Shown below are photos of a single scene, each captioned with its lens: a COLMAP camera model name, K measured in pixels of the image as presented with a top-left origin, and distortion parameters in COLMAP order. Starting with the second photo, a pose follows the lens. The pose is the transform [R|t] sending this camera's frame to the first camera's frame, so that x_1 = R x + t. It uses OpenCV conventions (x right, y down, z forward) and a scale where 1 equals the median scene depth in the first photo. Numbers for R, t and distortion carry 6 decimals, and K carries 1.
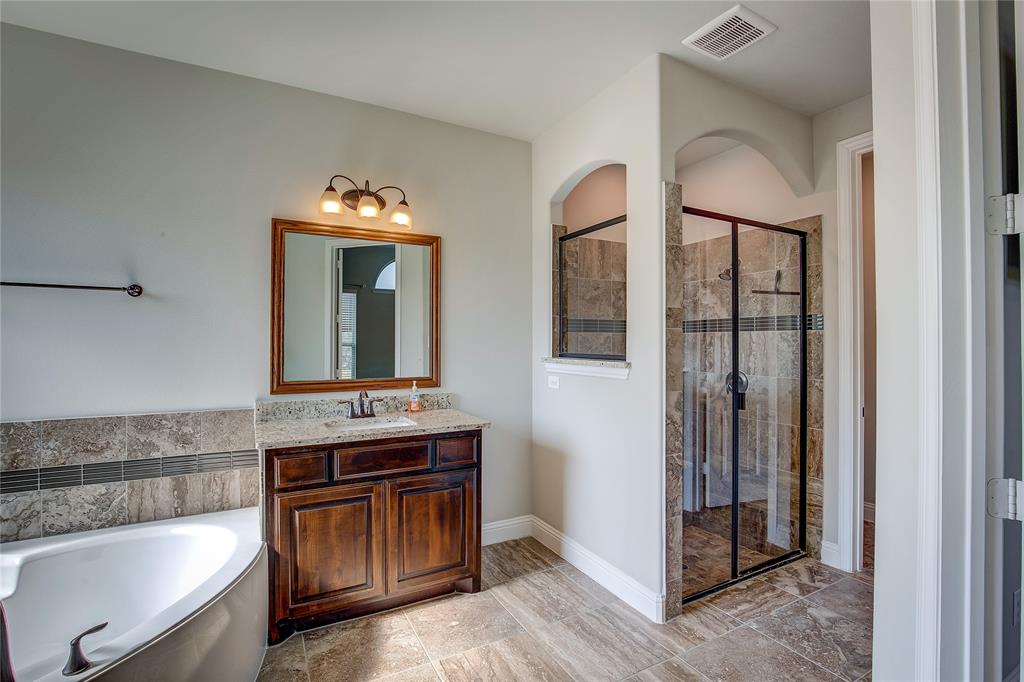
lens RADIAL K [[472.9, 0, 507.6], [0, 472.9, 339.7], [0, 0, 1]] dist [-0.031138, 0.003811]
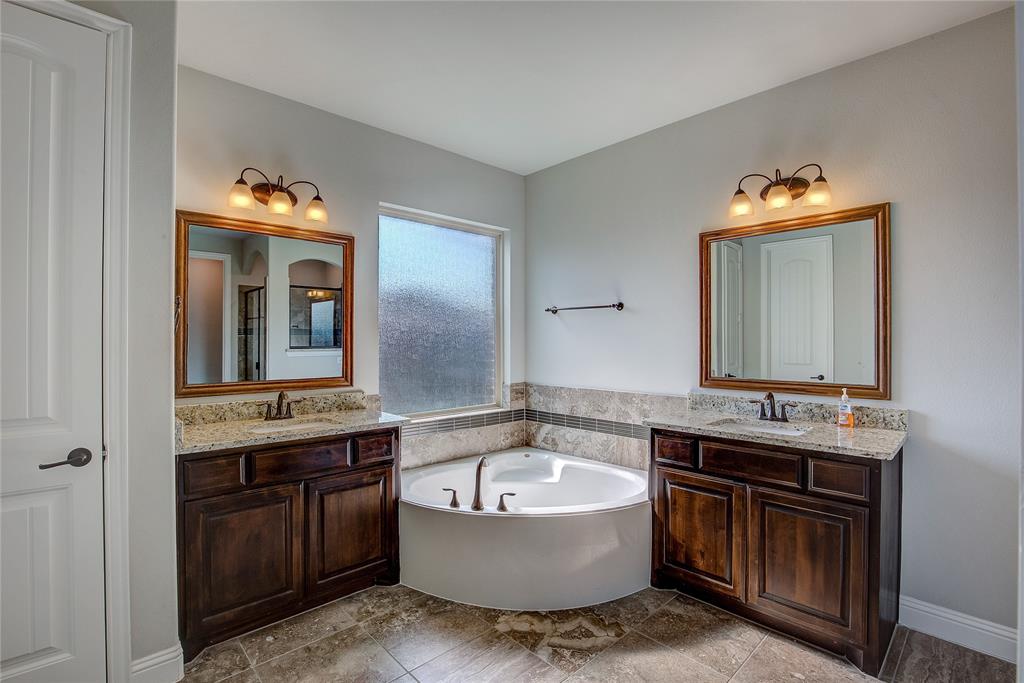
lens RADIAL K [[472.9, 0, 506.8], [0, 472.9, 340.4], [0, 0, 1]] dist [-0.031138, 0.003811]
pose [[0.254451, -0.001754, -0.967084, 0.535392], [0.007057, 0.999975, 0.000043, -0.000945], [0.967060, -0.006836, 0.254457, 0.273668]]
